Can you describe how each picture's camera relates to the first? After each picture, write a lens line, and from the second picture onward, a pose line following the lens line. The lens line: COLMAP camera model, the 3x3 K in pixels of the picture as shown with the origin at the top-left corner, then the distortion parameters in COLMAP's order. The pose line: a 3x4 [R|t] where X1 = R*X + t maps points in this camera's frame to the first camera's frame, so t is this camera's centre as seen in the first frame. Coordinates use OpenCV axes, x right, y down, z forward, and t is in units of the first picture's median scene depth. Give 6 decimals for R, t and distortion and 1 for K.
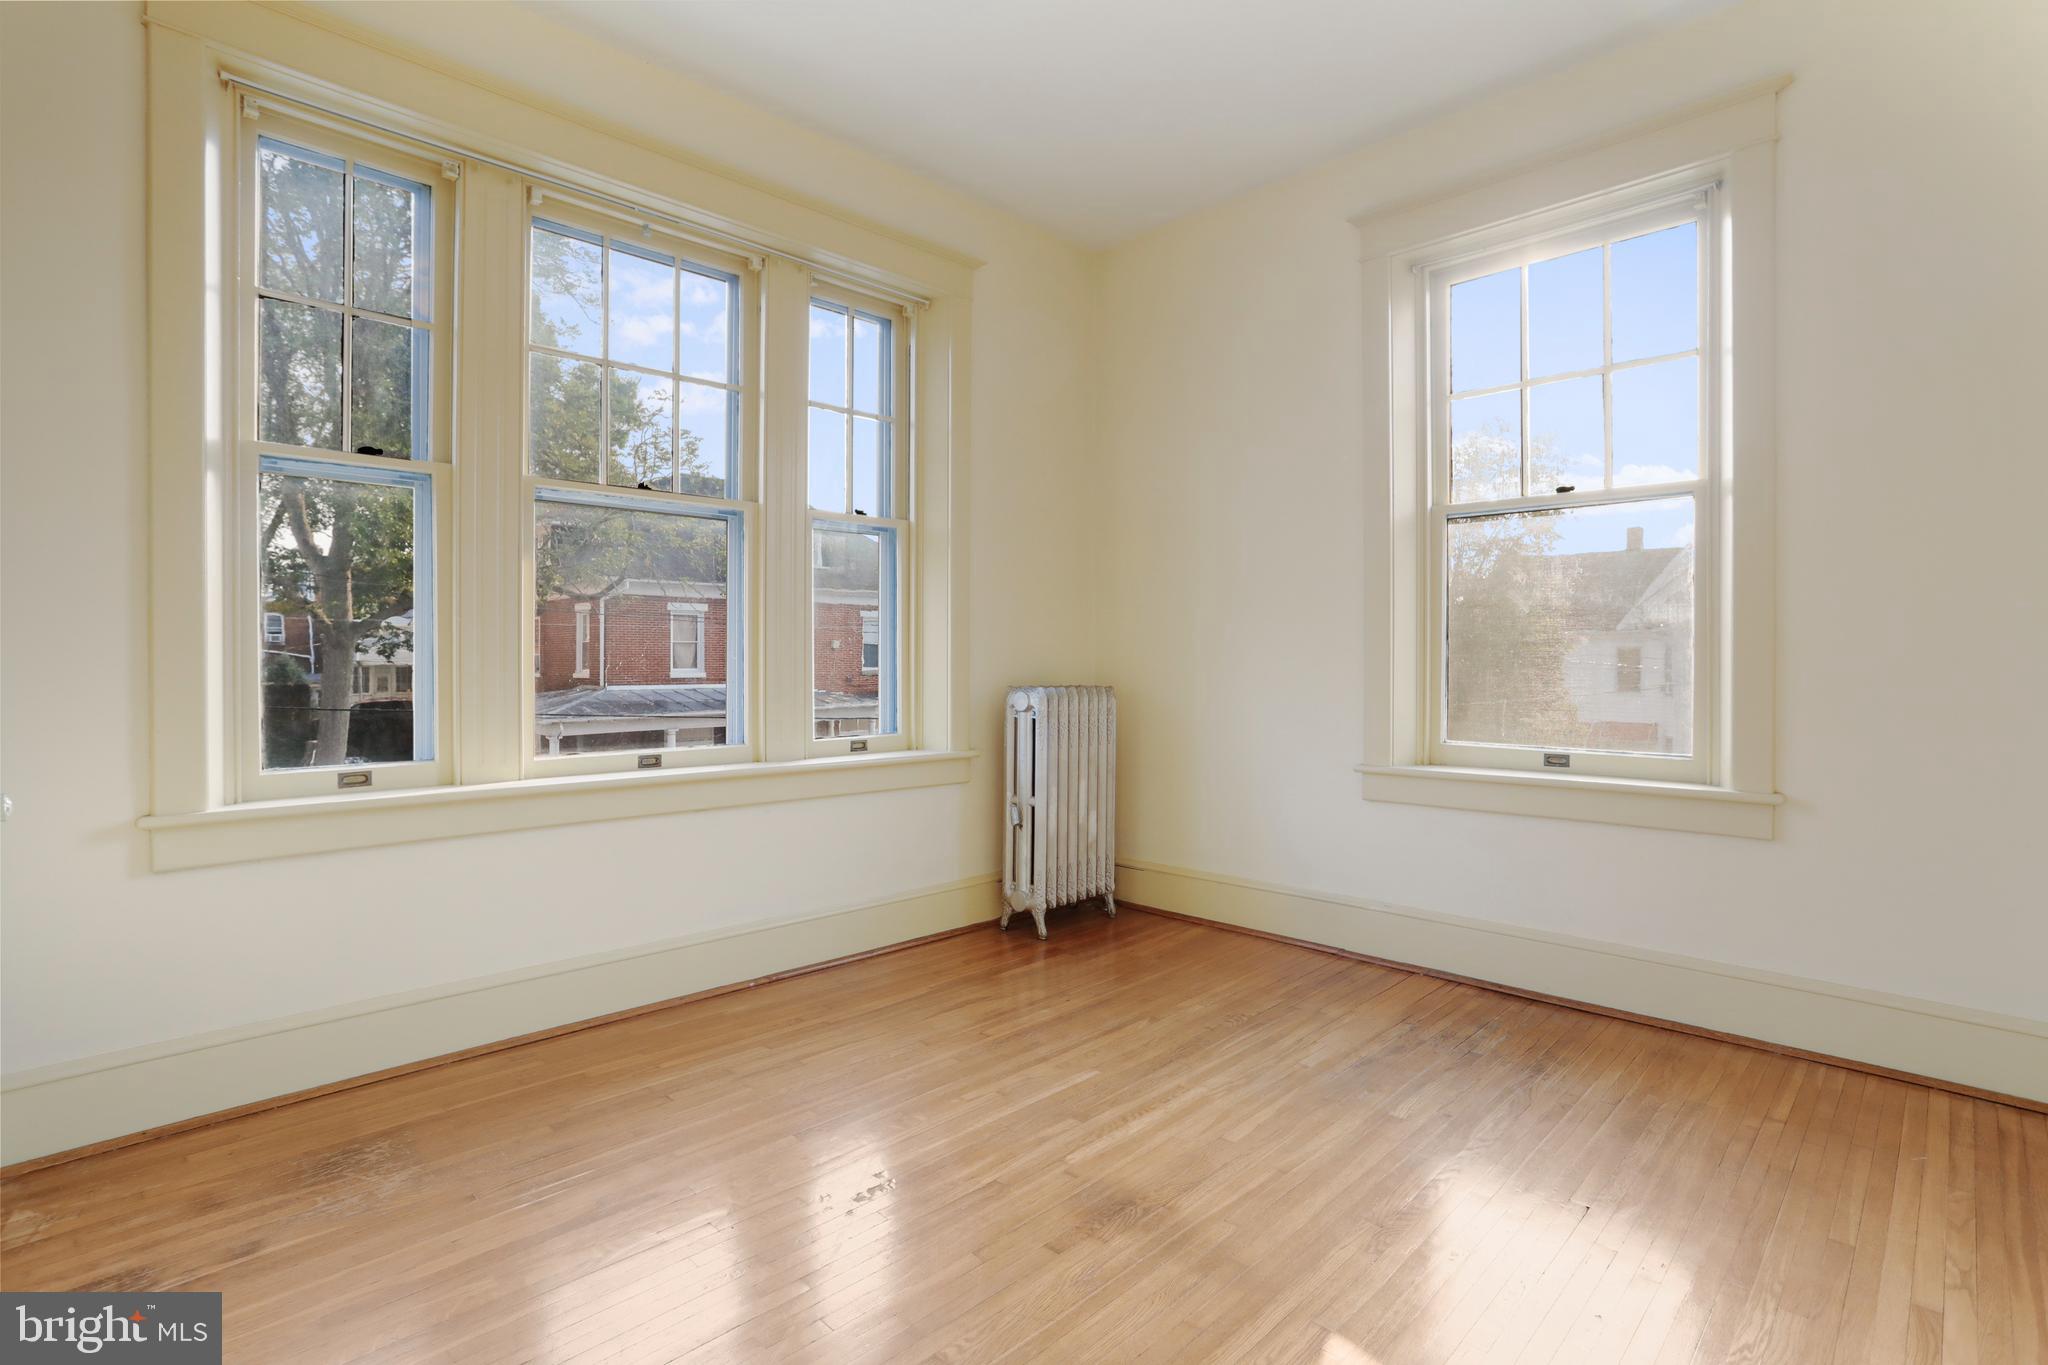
lens RADIAL K [[1019.4, 0, 1015.7], [0, 1019.4, 674.2], [0, 0, 1]] dist [-0.054132, 0.039187]
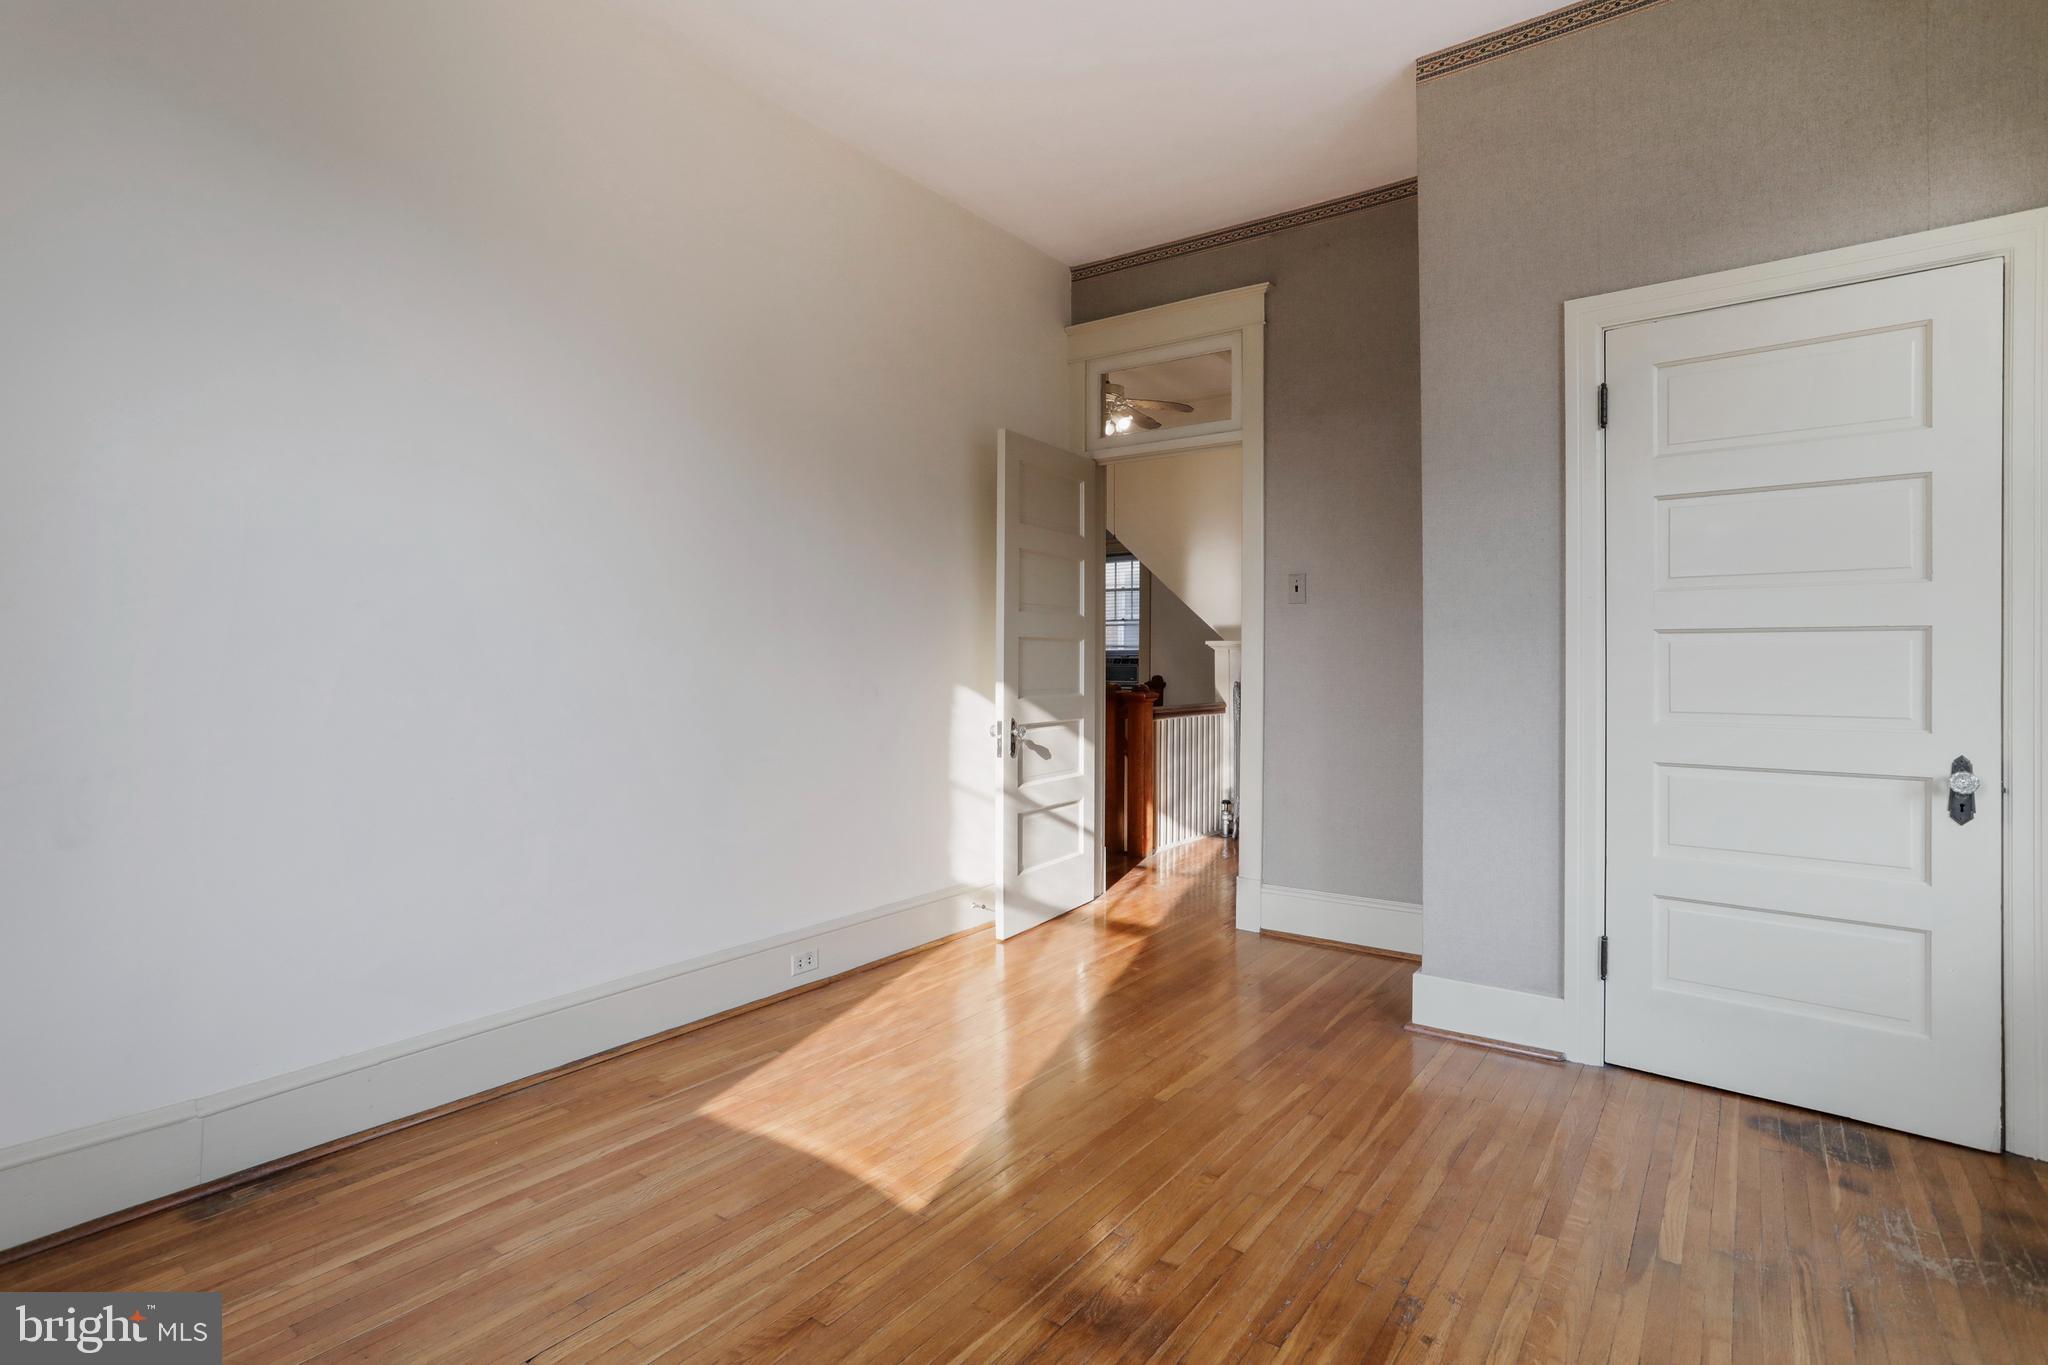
lens RADIAL K [[1019.4, 0, 1015.7], [0, 1019.4, 674.2], [0, 0, 1]] dist [-0.054132, 0.039187]
pose [[-0.990624, 0.000407, -0.136614, 0.308223], [-0.003152, 0.999661, 0.025836, -0.029561], [0.136578, 0.026024, -0.990287, 1.876501]]
